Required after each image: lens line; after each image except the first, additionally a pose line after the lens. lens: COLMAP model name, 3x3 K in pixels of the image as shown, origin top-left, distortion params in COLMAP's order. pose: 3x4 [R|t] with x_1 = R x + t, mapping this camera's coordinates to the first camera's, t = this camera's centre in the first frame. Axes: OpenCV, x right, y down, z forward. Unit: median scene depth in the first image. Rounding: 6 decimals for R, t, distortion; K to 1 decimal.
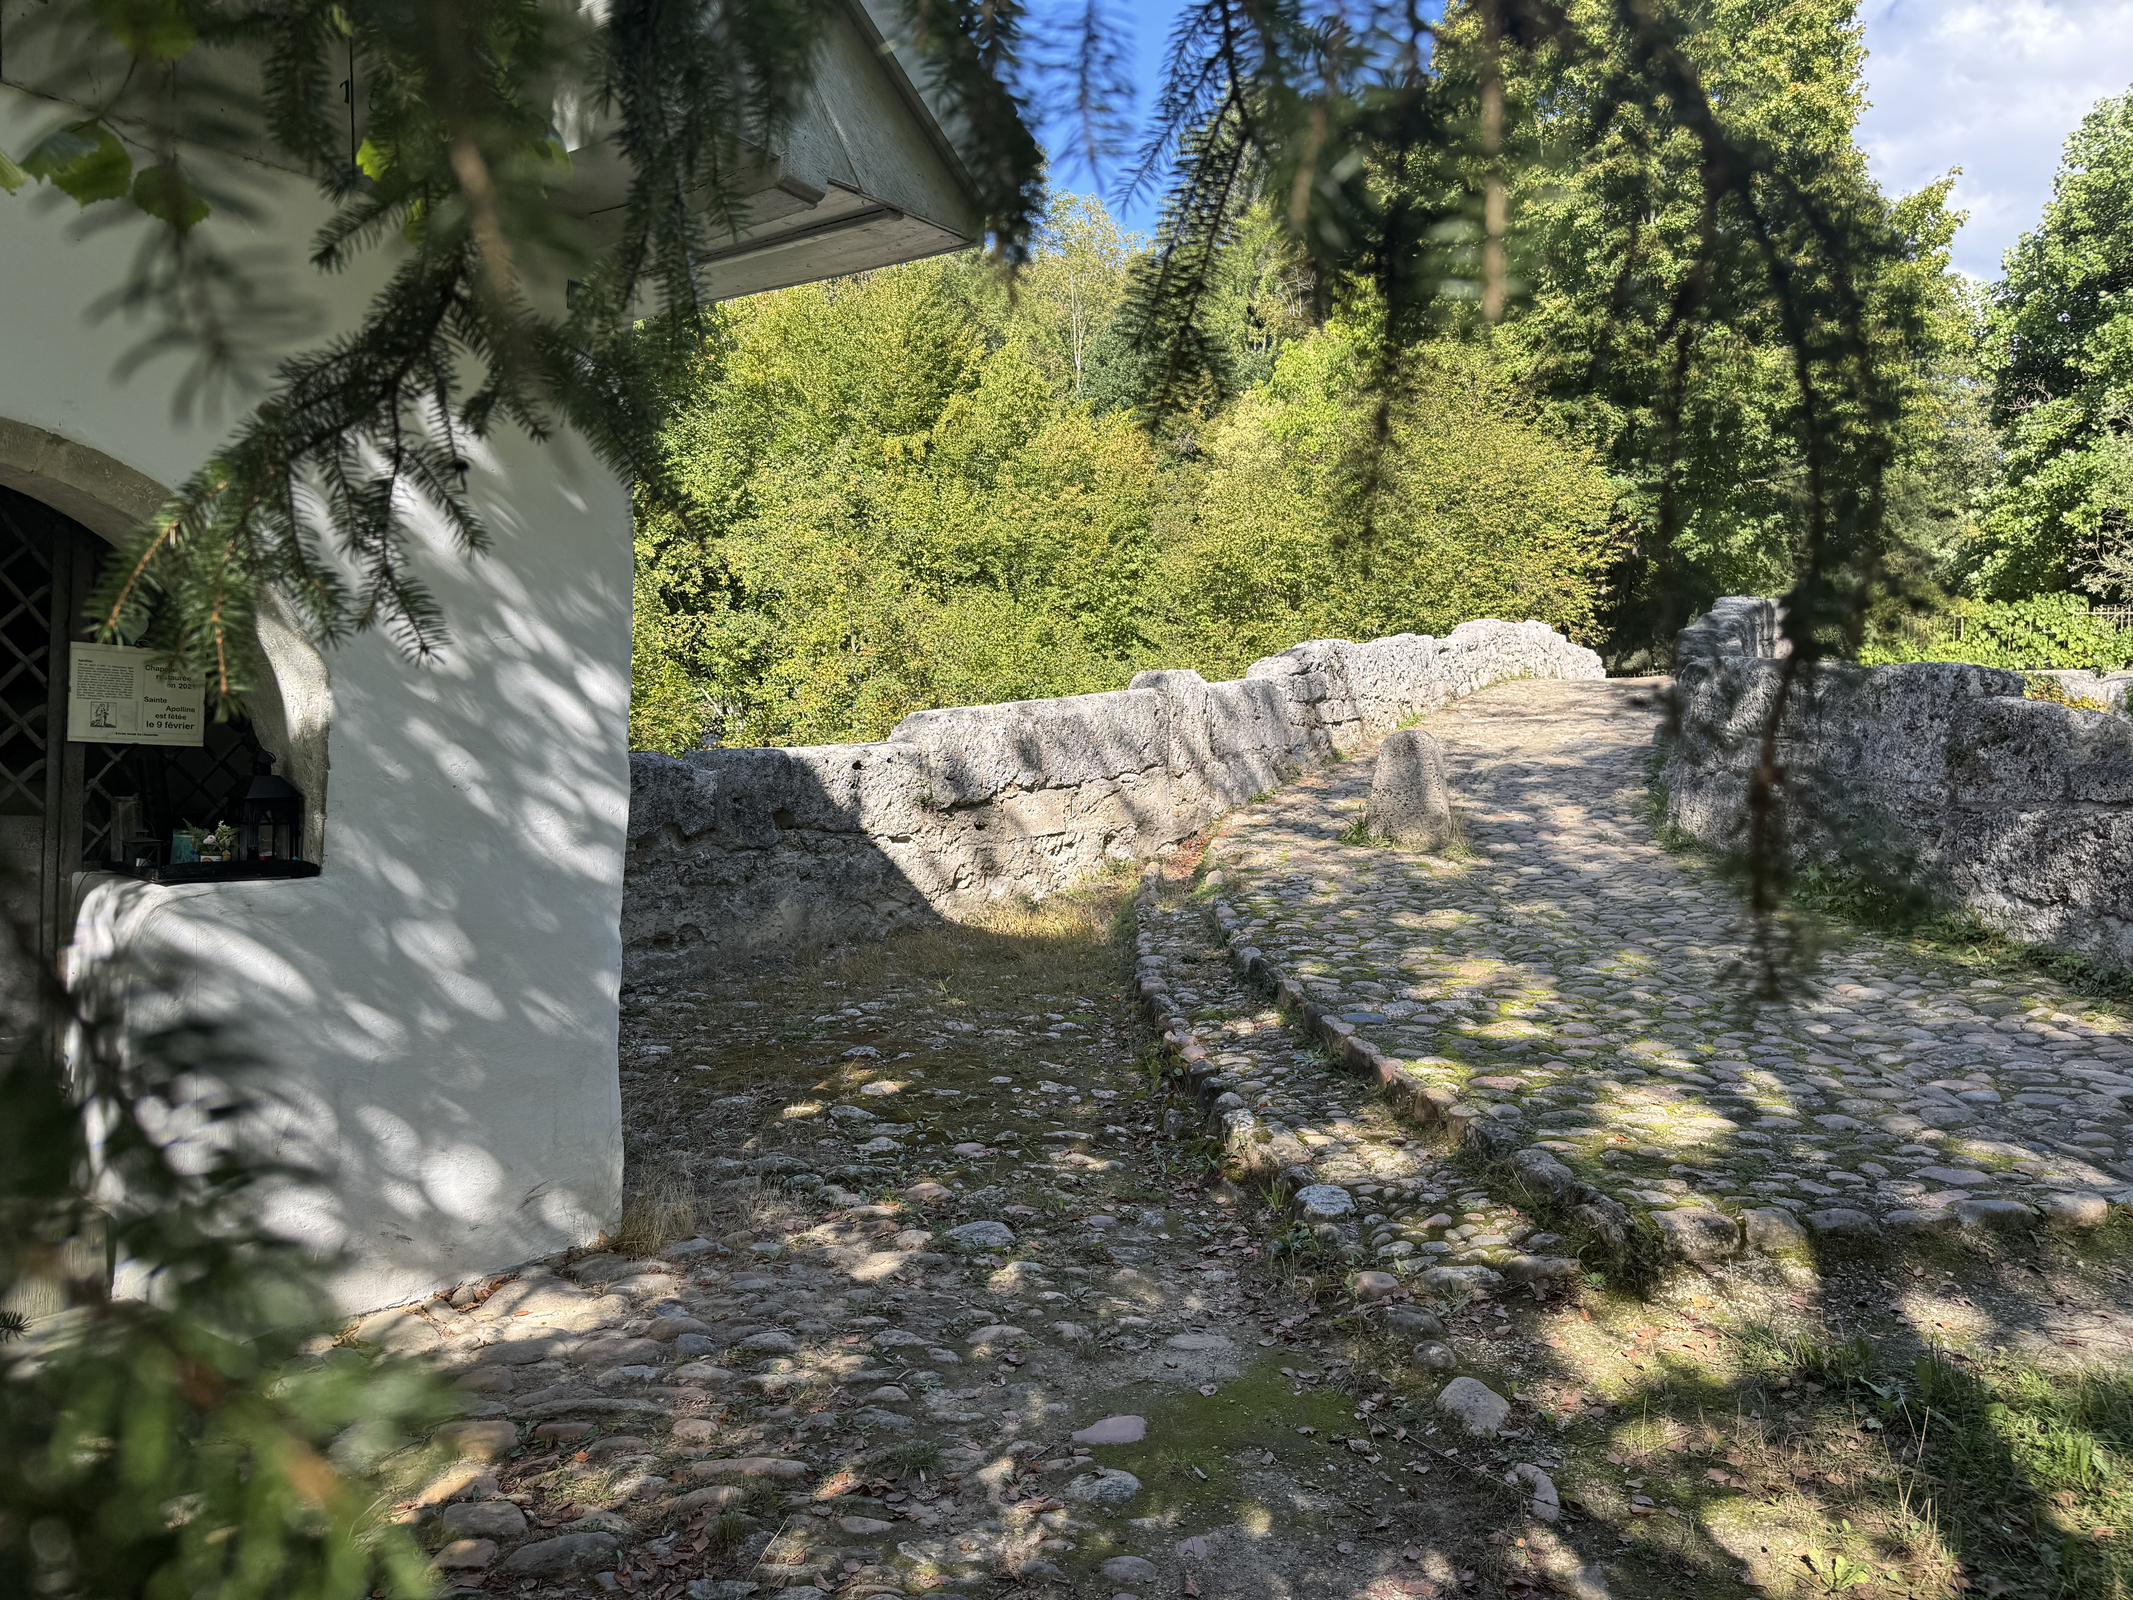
lens RADIAL K [[1503.6, 0, 1054.7], [0, 1503.6, 800.5], [0, 0, 1]] dist [0.041118, -0.038924]
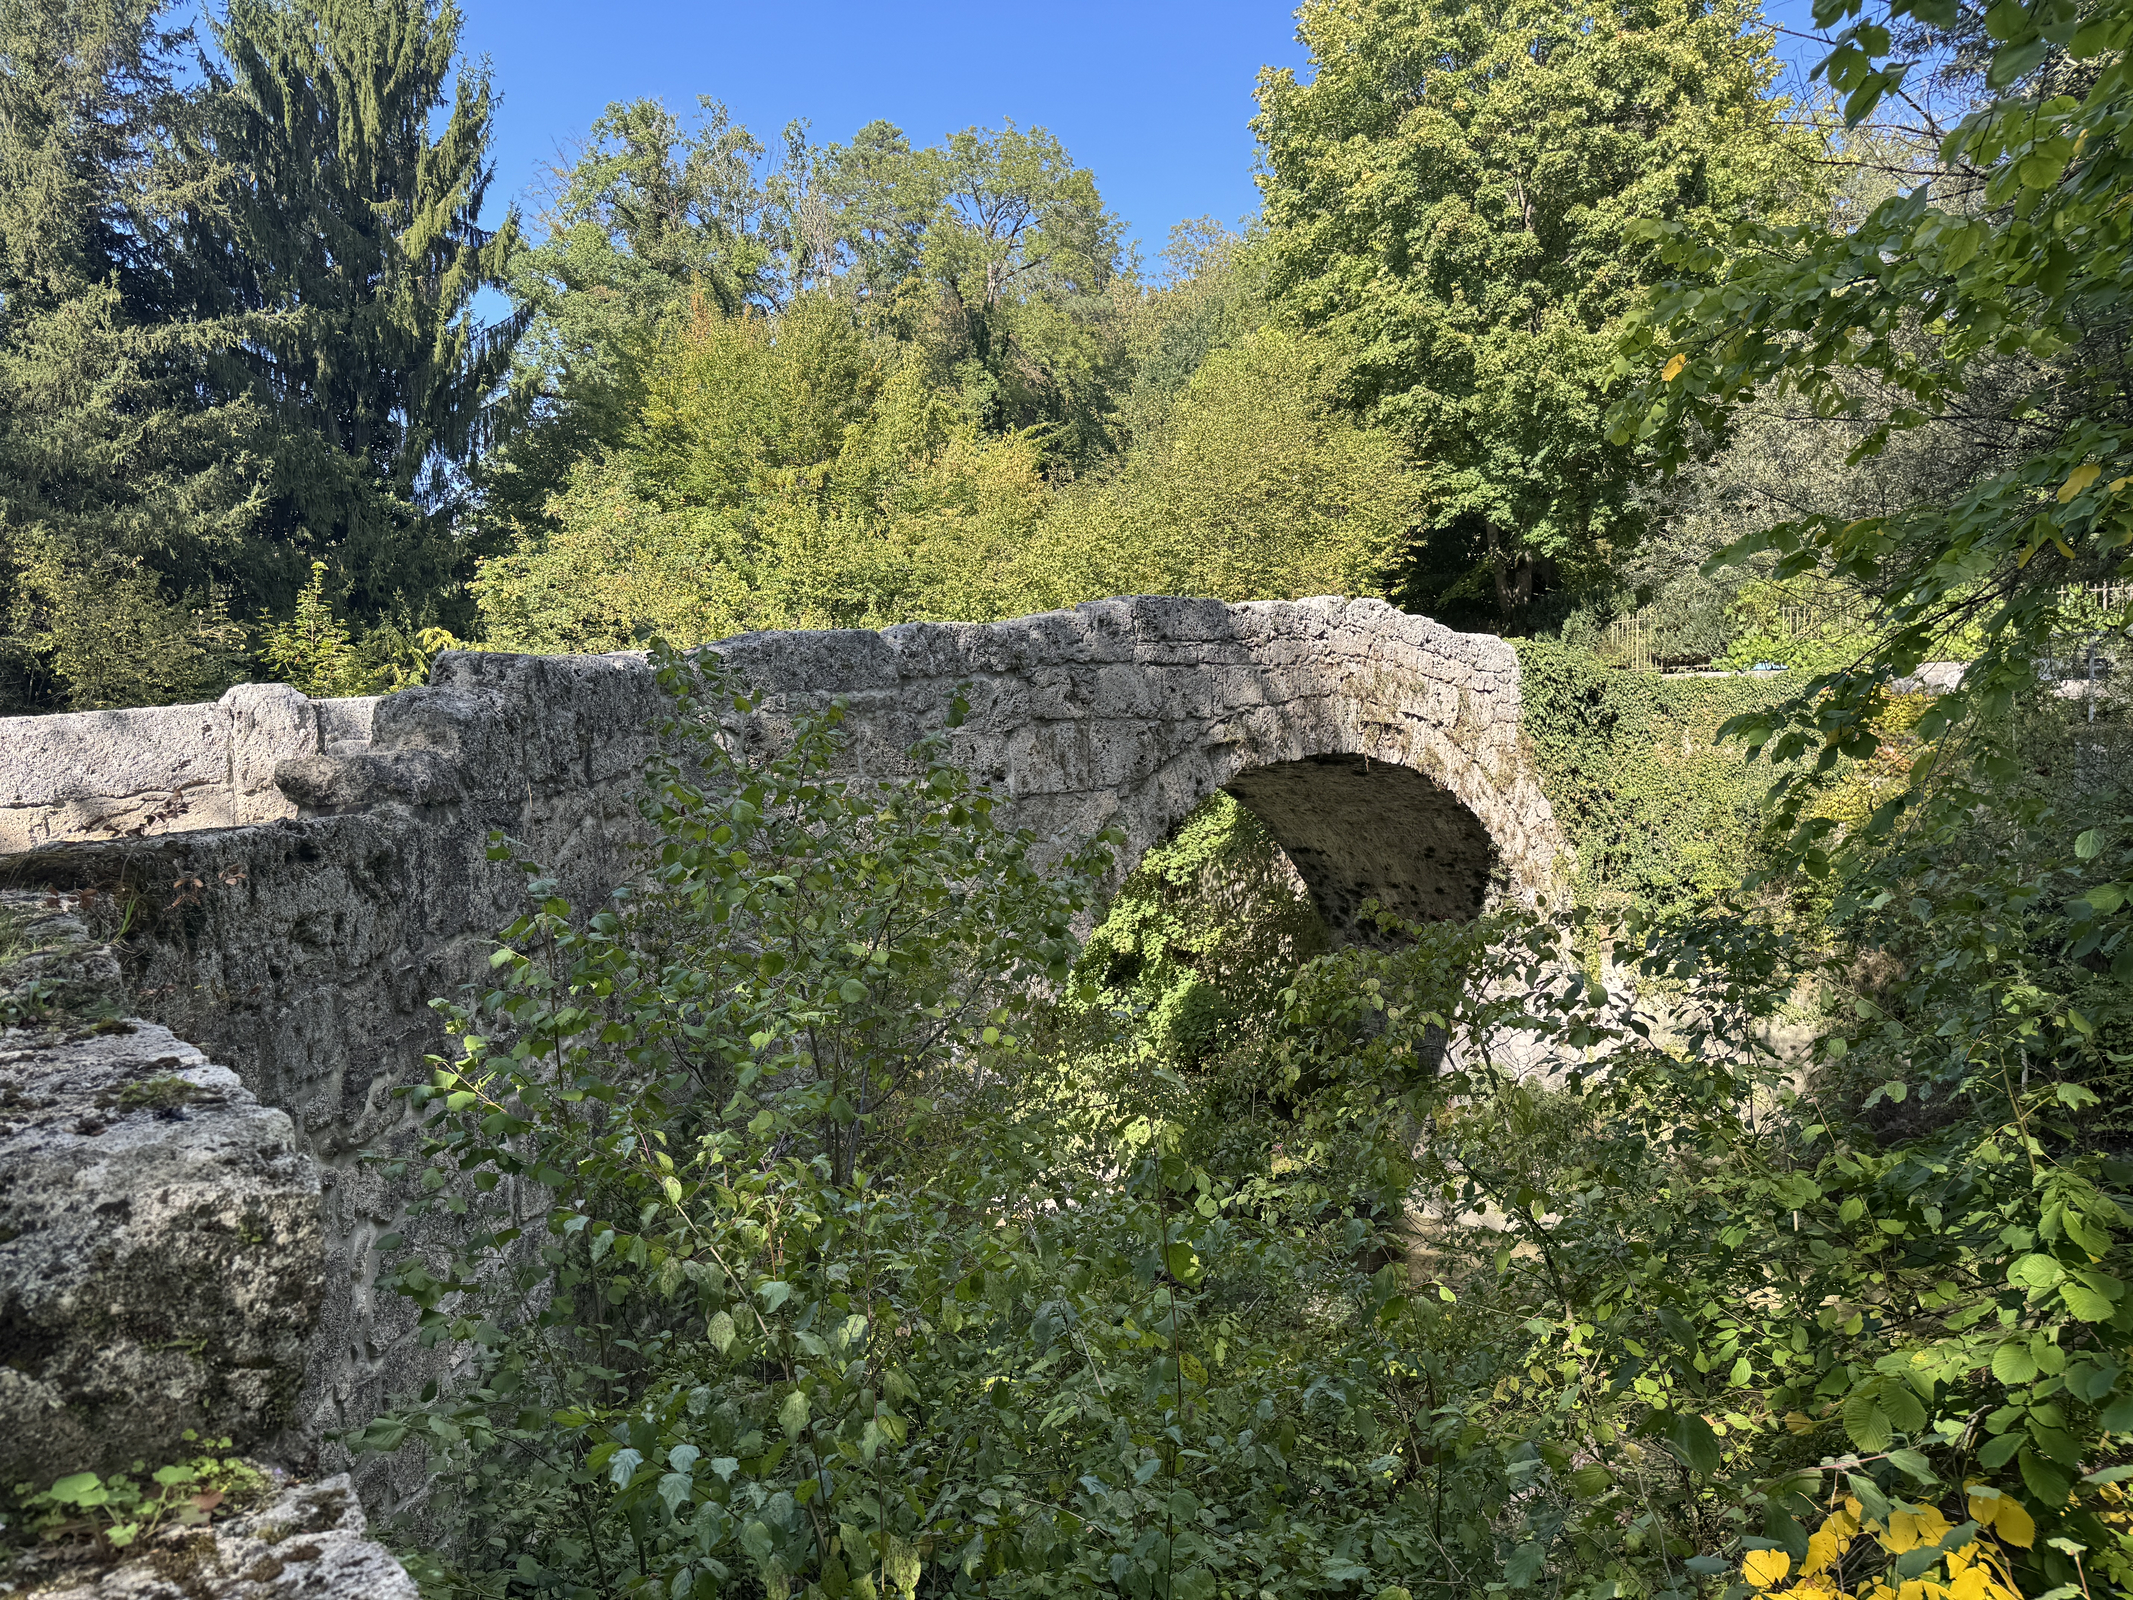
lens RADIAL K [[1503.6, 0, 1065.3], [0, 1503.6, 808.4], [0, 0, 1]] dist [0.041118, -0.038924]
pose [[0.986061, -0.017953, -0.165412, 1.334939], [0.015505, 0.999751, -0.016078, 0.031610], [0.165659, 0.013289, 0.986094, 0.200807]]
